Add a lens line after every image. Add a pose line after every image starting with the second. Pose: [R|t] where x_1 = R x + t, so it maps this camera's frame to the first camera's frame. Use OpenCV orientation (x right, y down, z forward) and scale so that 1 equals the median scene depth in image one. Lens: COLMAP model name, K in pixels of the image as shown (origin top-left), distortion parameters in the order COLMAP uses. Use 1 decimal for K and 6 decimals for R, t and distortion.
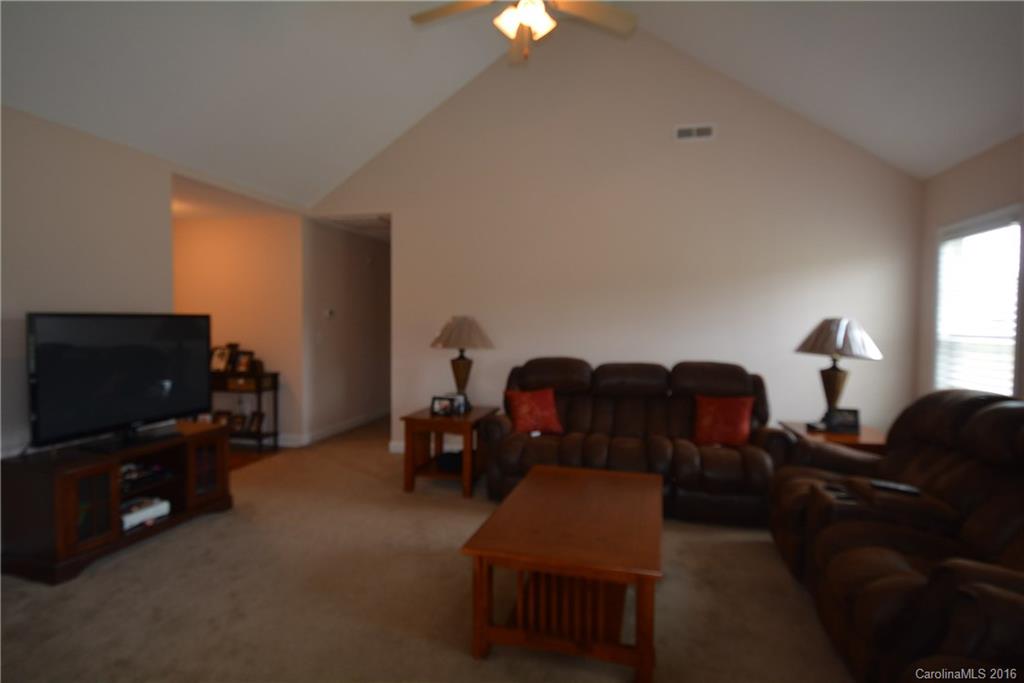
lens RADIAL K [[541.3, 0, 510.3], [0, 541.3, 338.8], [0, 0, 1]] dist [0.001152, 0.000780]
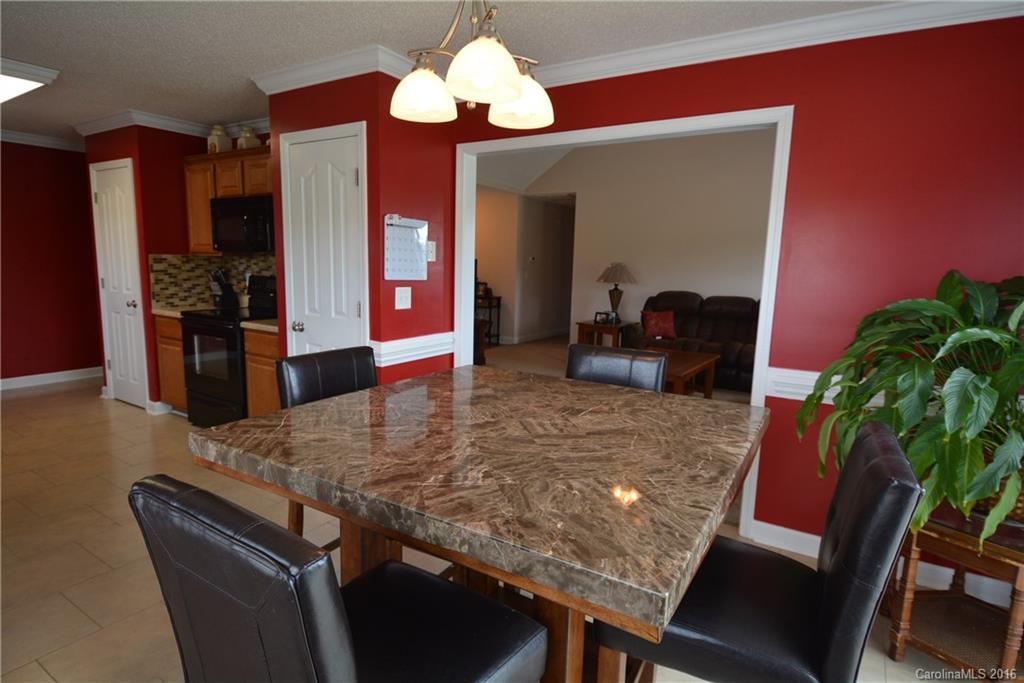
lens RADIAL K [[541.3, 0, 517.2], [0, 541.3, 343.2], [0, 0, 1]] dist [0.001152, 0.000780]
pose [[0.951670, 0.063708, -0.300443, 0.123349], [-0.031534, 0.993348, 0.110749, 0.025716], [0.305500, -0.095922, 0.947348, -0.615829]]
